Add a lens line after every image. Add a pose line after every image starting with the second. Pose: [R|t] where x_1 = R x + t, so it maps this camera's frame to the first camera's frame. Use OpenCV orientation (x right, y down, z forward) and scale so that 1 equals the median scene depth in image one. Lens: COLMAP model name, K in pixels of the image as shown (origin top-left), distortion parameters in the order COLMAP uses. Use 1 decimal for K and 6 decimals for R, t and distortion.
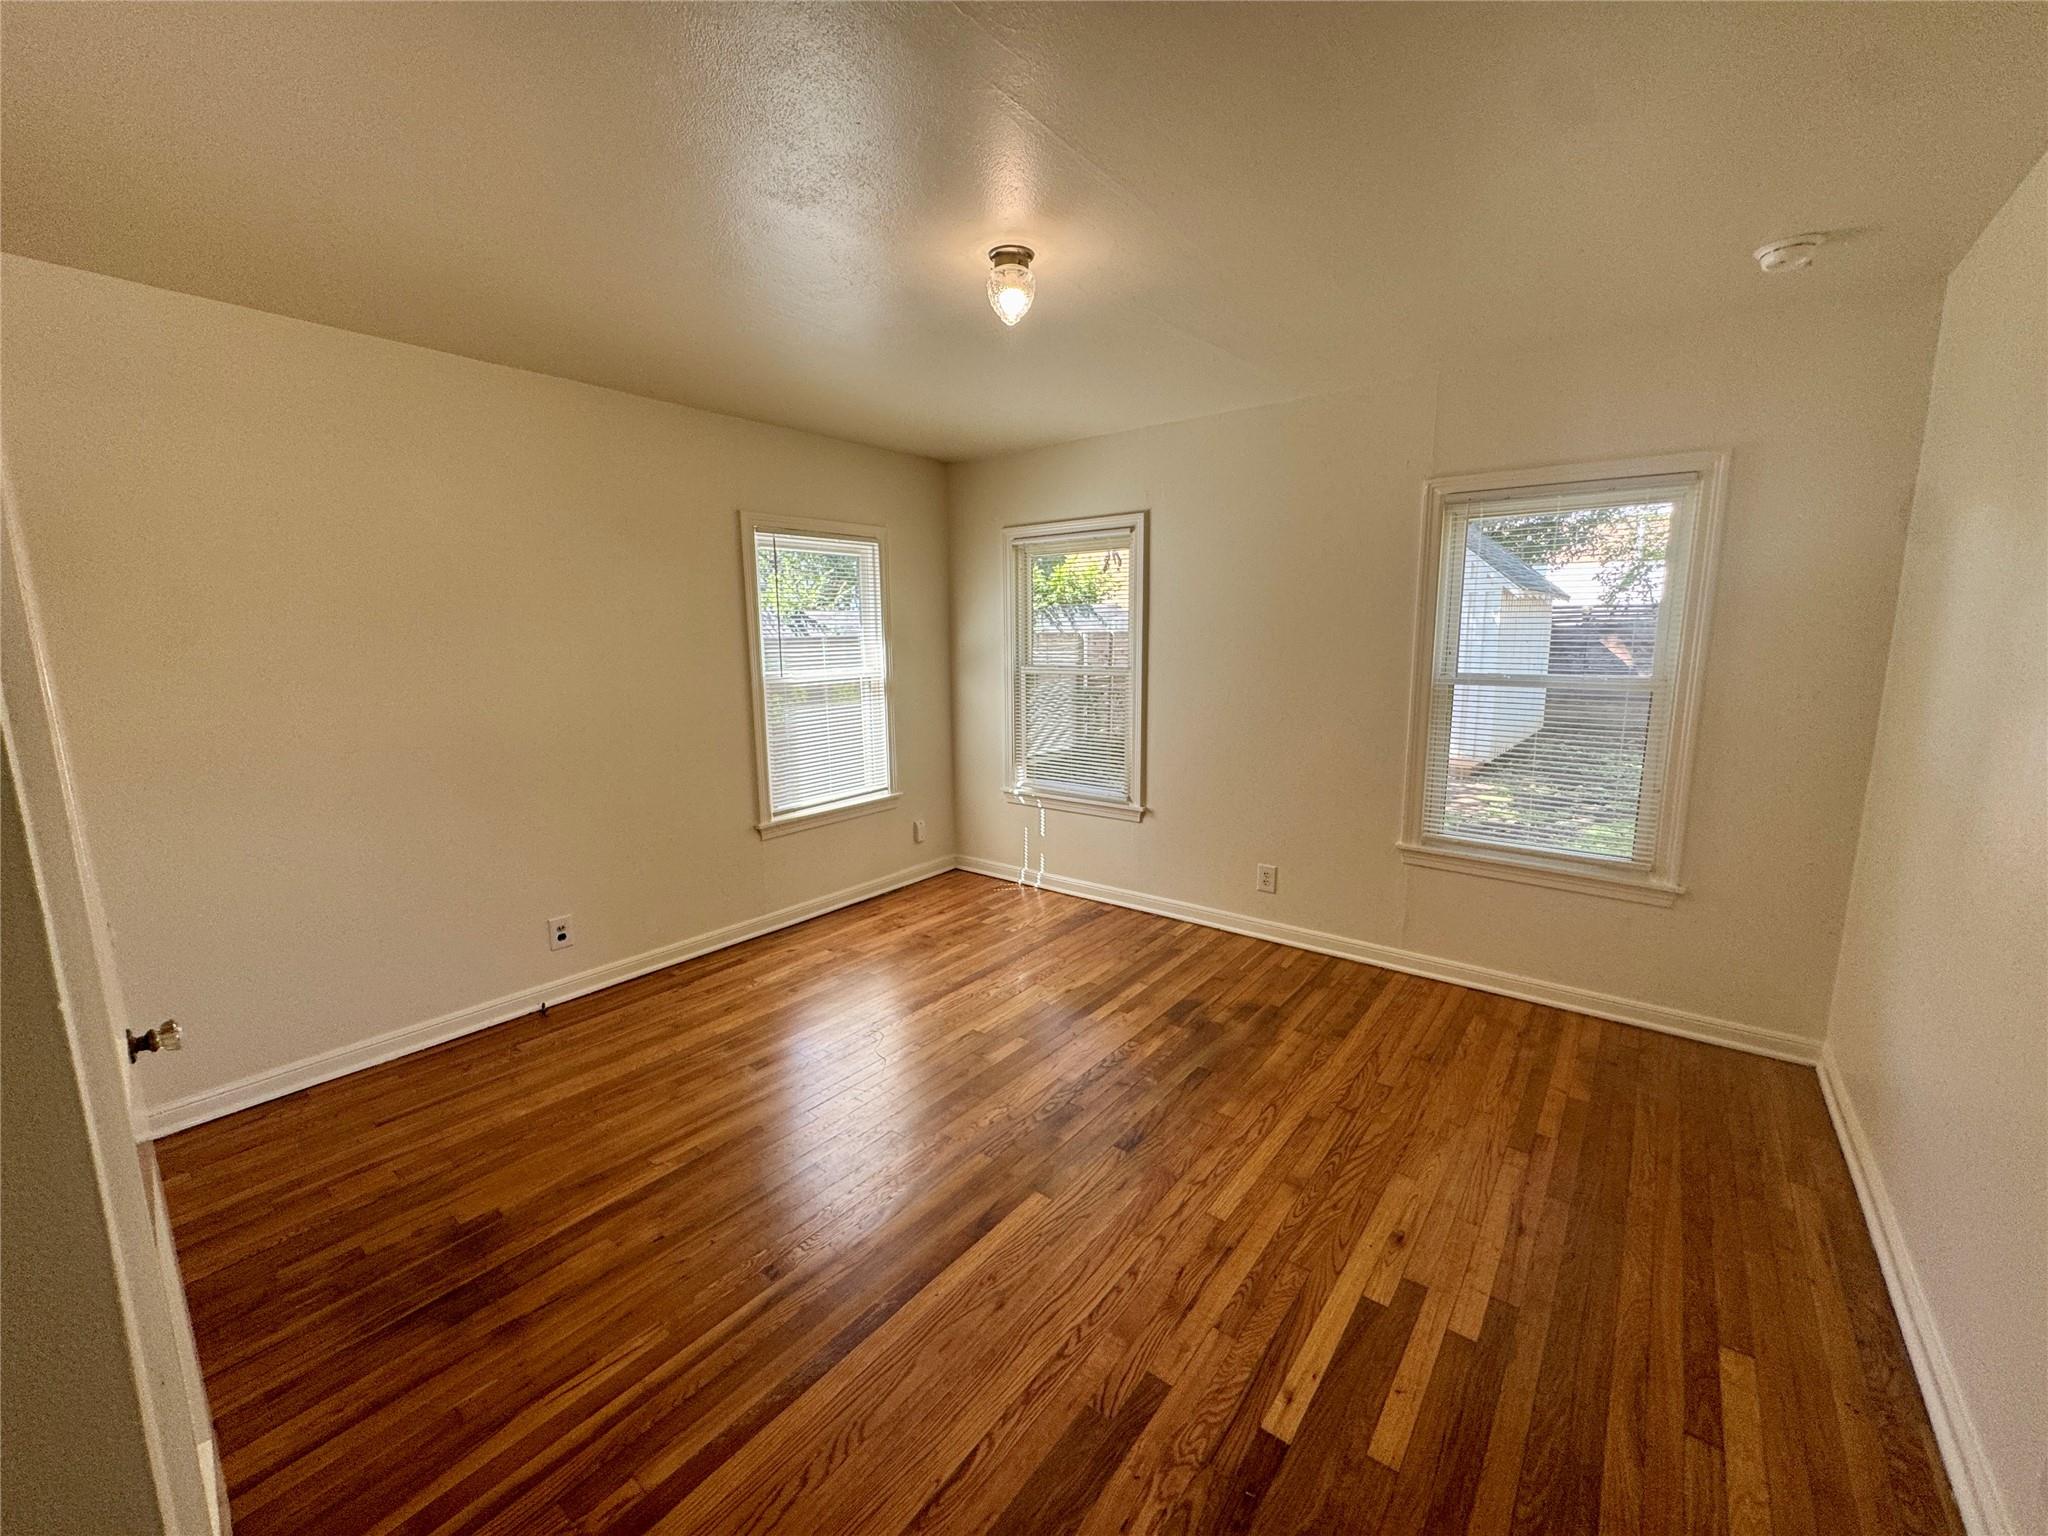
lens RADIAL K [[817.7, 0, 1025.2], [0, 817.7, 763.4], [0, 0, 1]] dist [-0.002444, -0.000137]
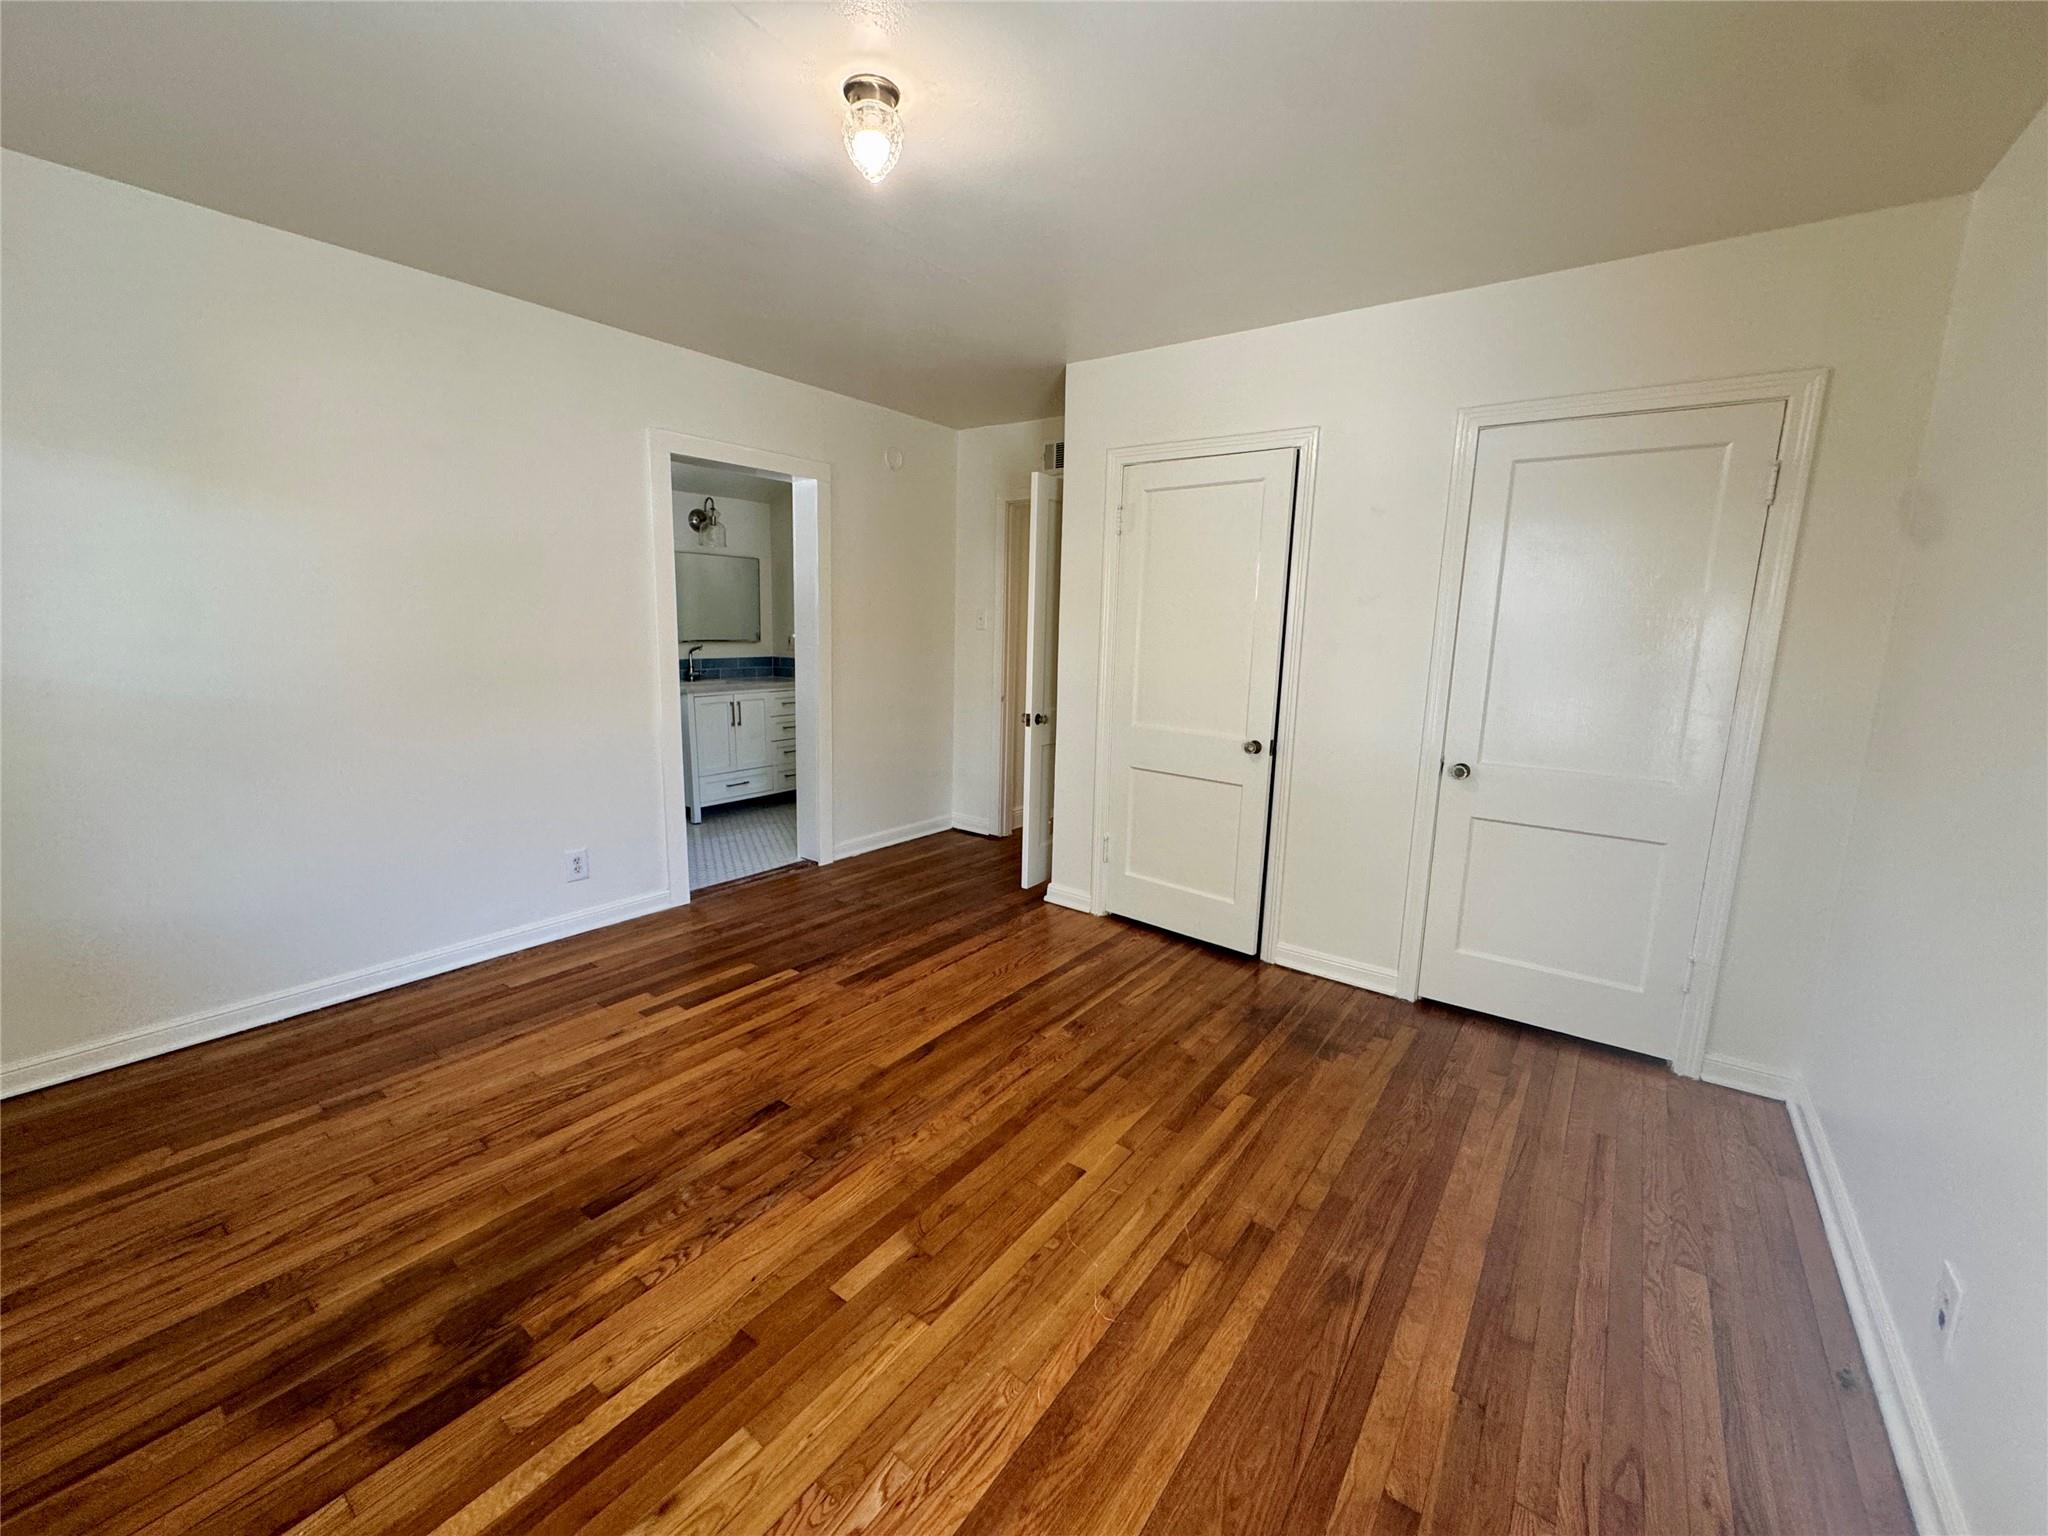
lens RADIAL K [[817.7, 0, 1025.2], [0, 817.7, 763.4], [0, 0, 1]] dist [-0.002444, -0.000137]
pose [[-0.999445, -0.011030, -0.031446, -0.144554], [-0.020784, 0.943939, 0.329464, -0.257456], [0.026049, 0.329935, -0.943644, 1.930243]]
